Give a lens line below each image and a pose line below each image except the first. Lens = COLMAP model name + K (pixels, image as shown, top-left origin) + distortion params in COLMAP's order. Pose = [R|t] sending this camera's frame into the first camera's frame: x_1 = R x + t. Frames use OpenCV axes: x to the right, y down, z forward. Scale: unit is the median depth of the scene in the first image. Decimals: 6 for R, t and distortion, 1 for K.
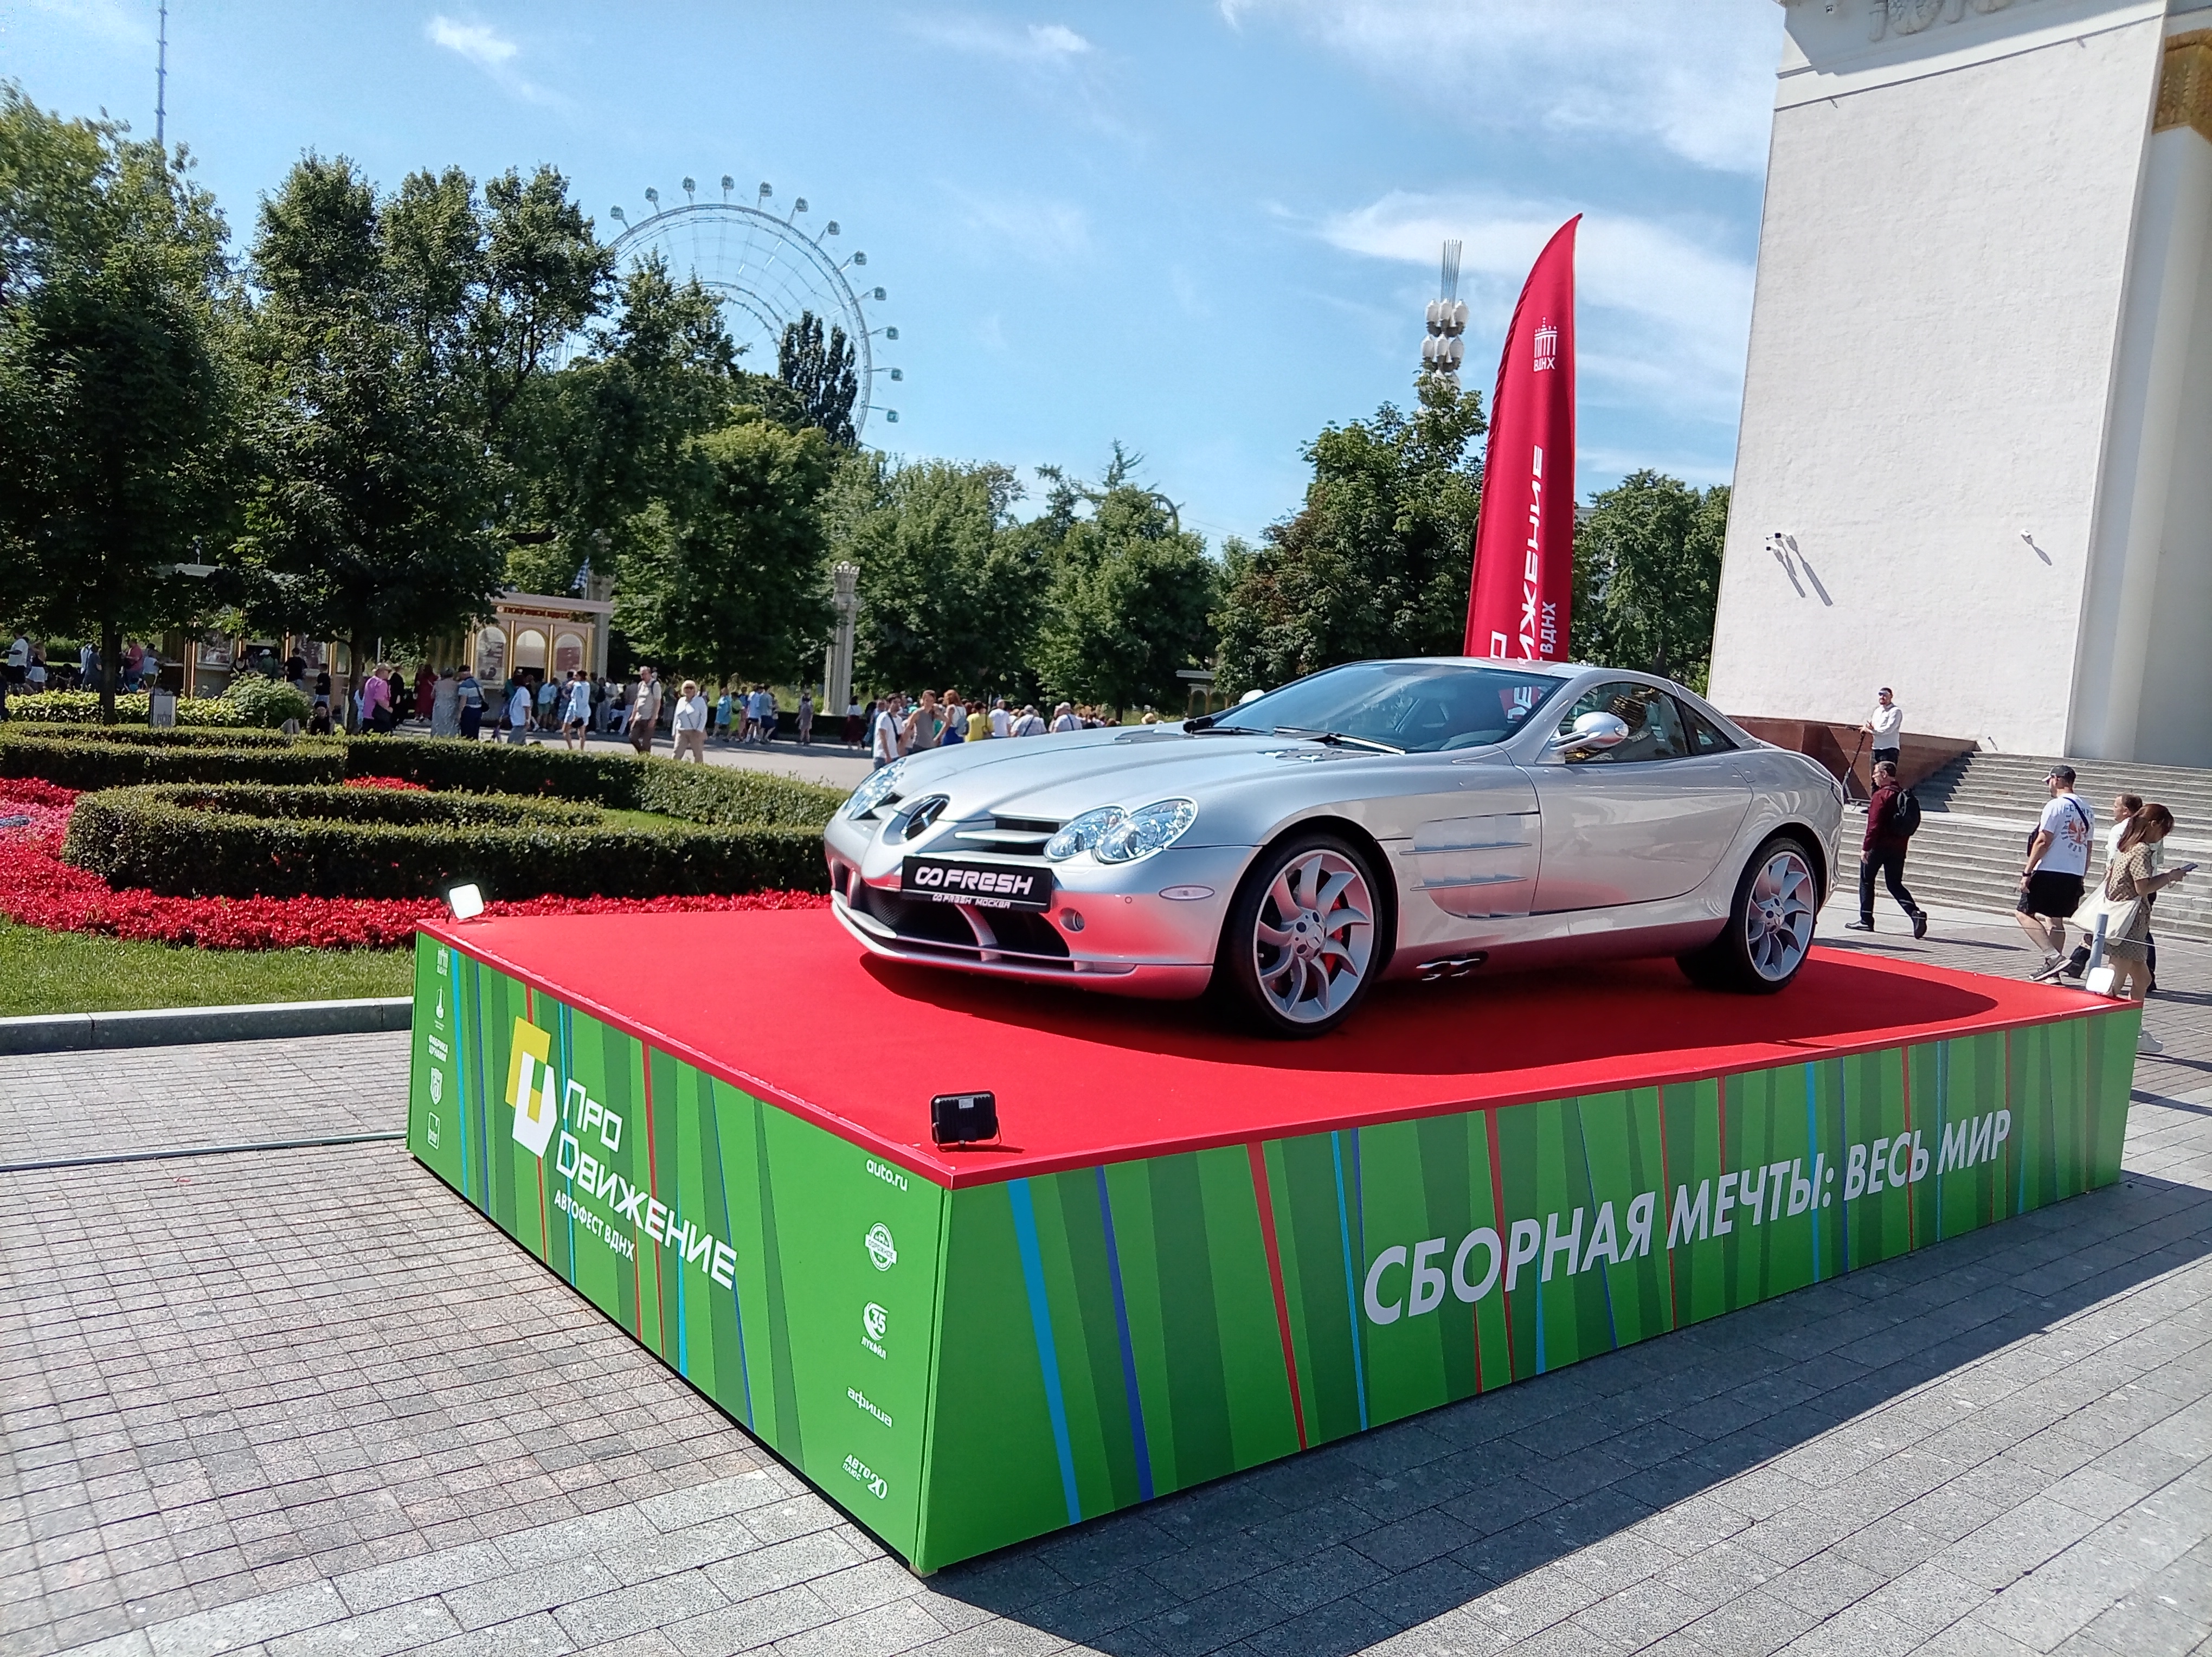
lens RADIAL K [[1669.0, 0, 1024.0], [0, 1669.0, 815.6], [0, 0, 1]] dist [-0.003840, -0.009427]
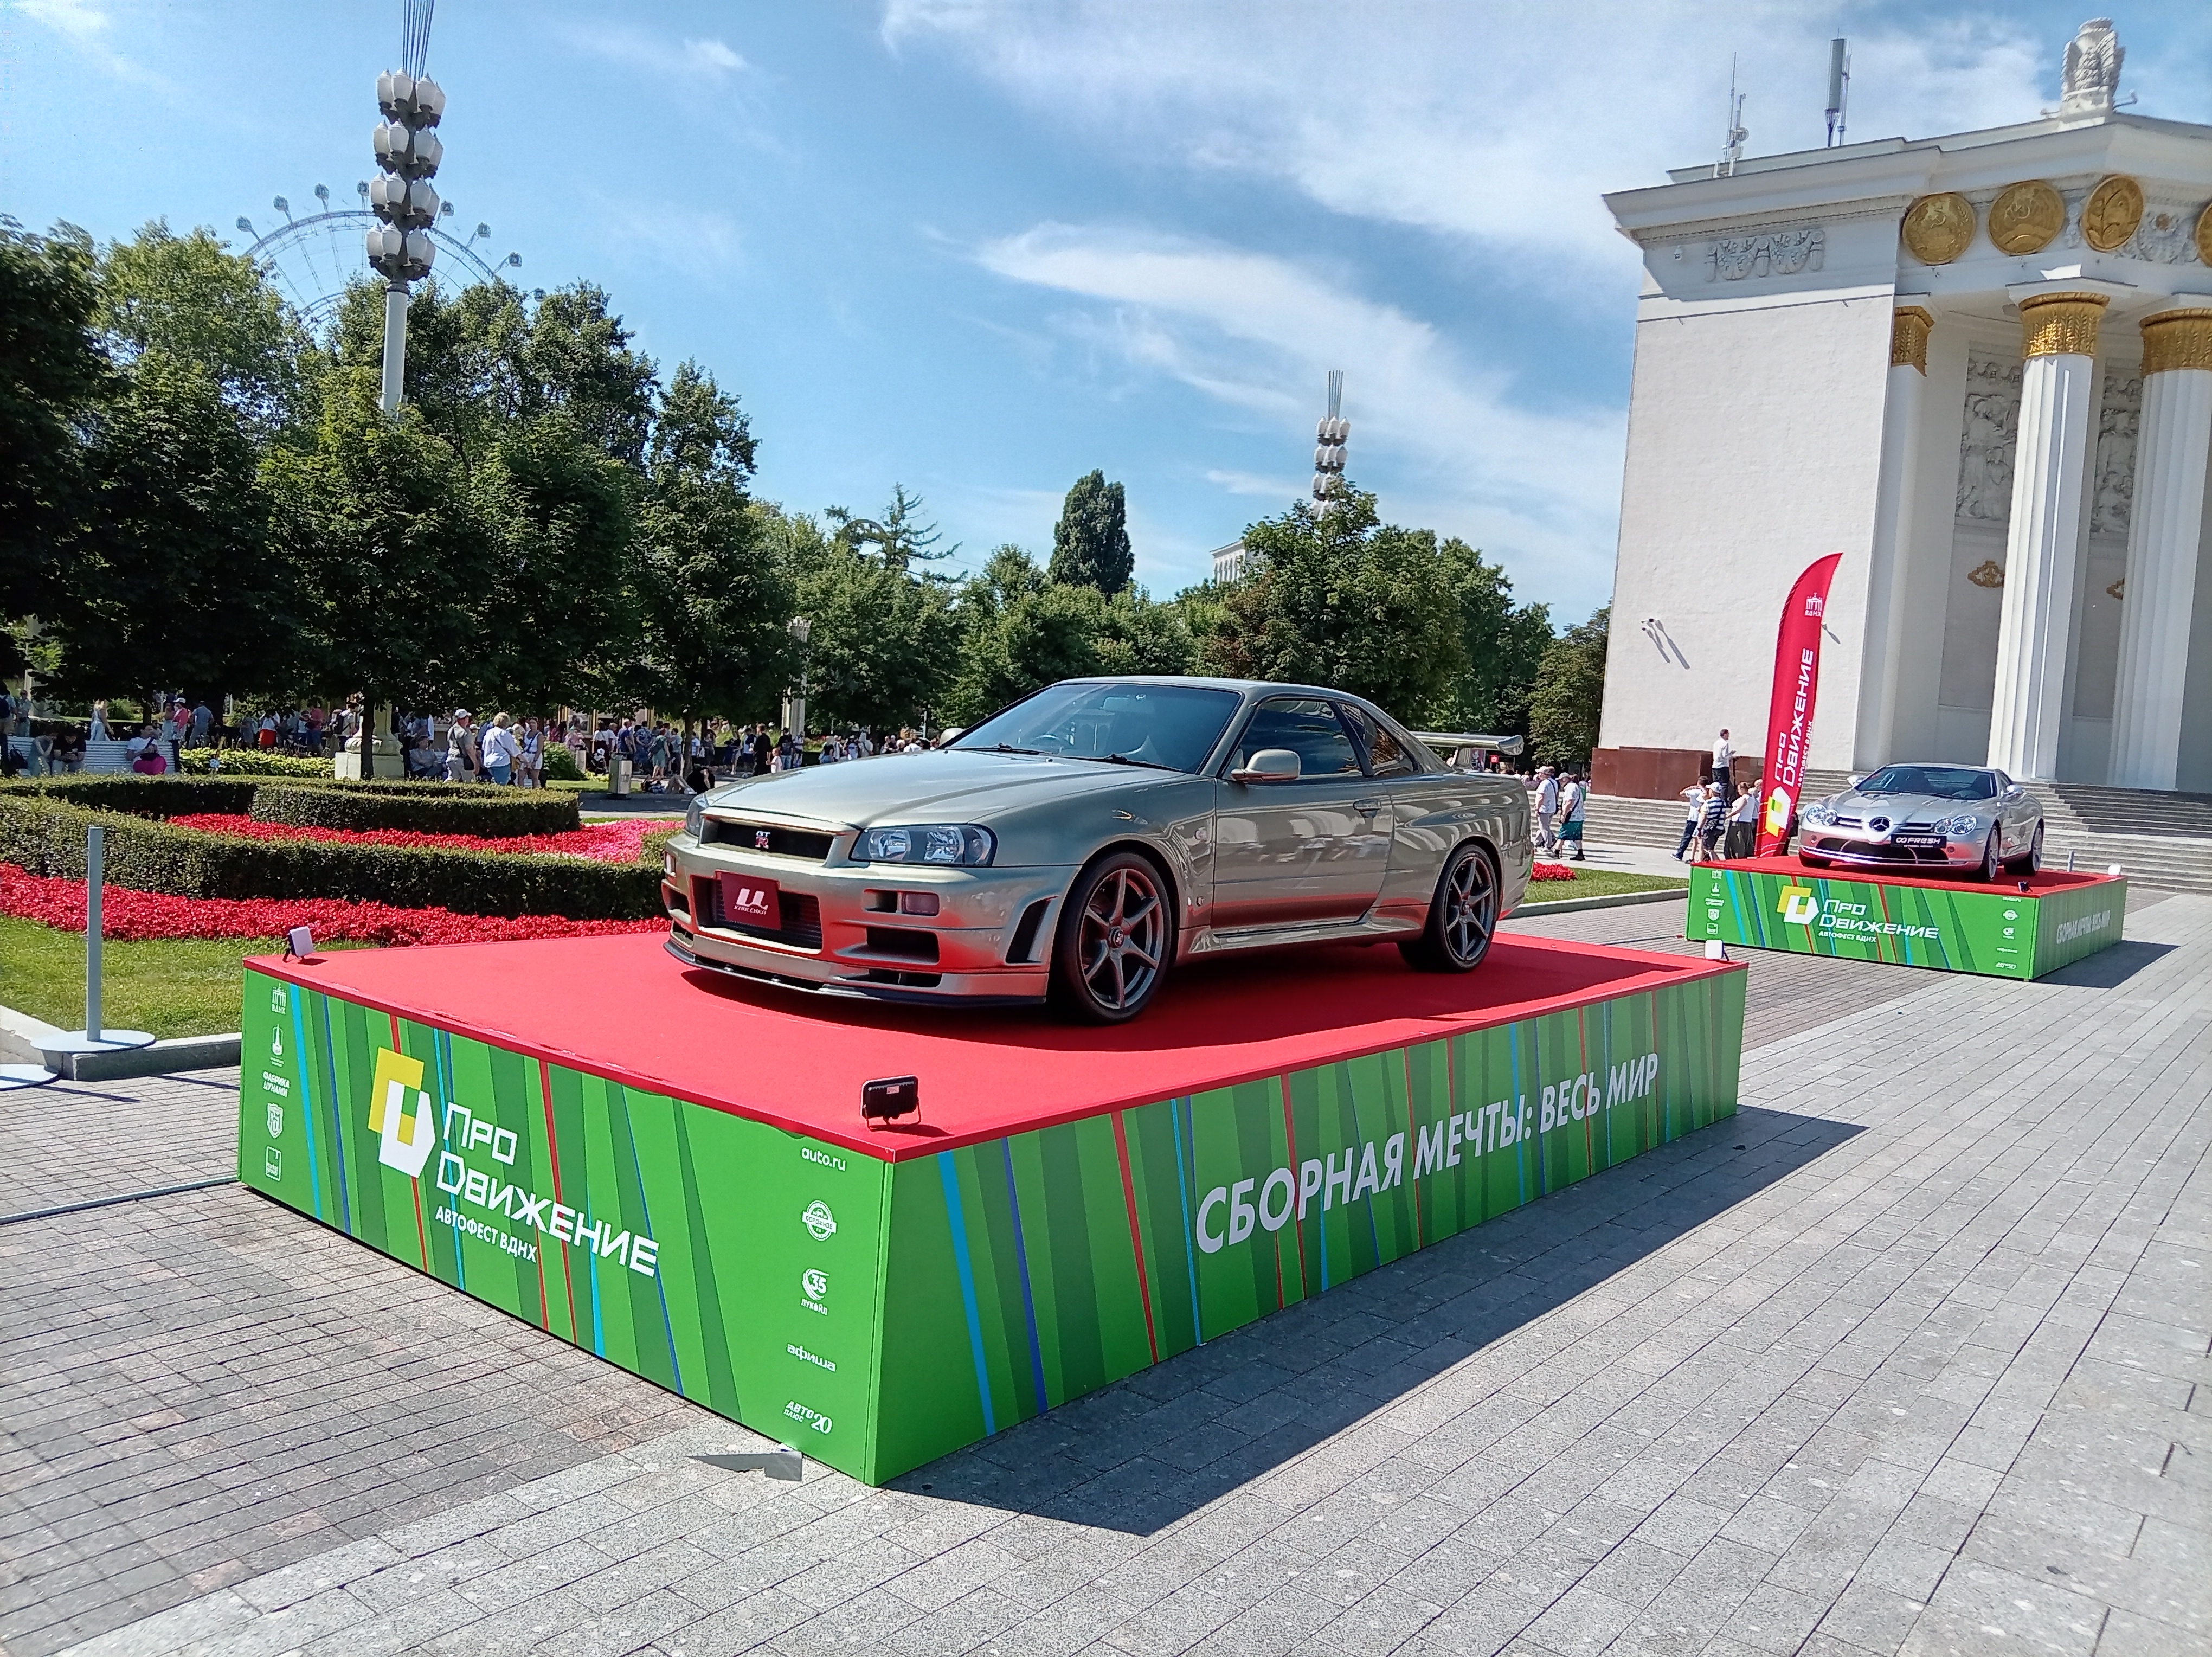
lens RADIAL K [[1729.4, 0, 988.0], [0, 1729.4, 852.2], [0, 0, 1]] dist [0.006337, -0.006234]
pose [[0.974521, -0.040284, 0.220648, -0.181255], [0.036916, 0.999131, 0.019367, -0.006960], [-0.221237, -0.010729, 0.975161, -0.137520]]
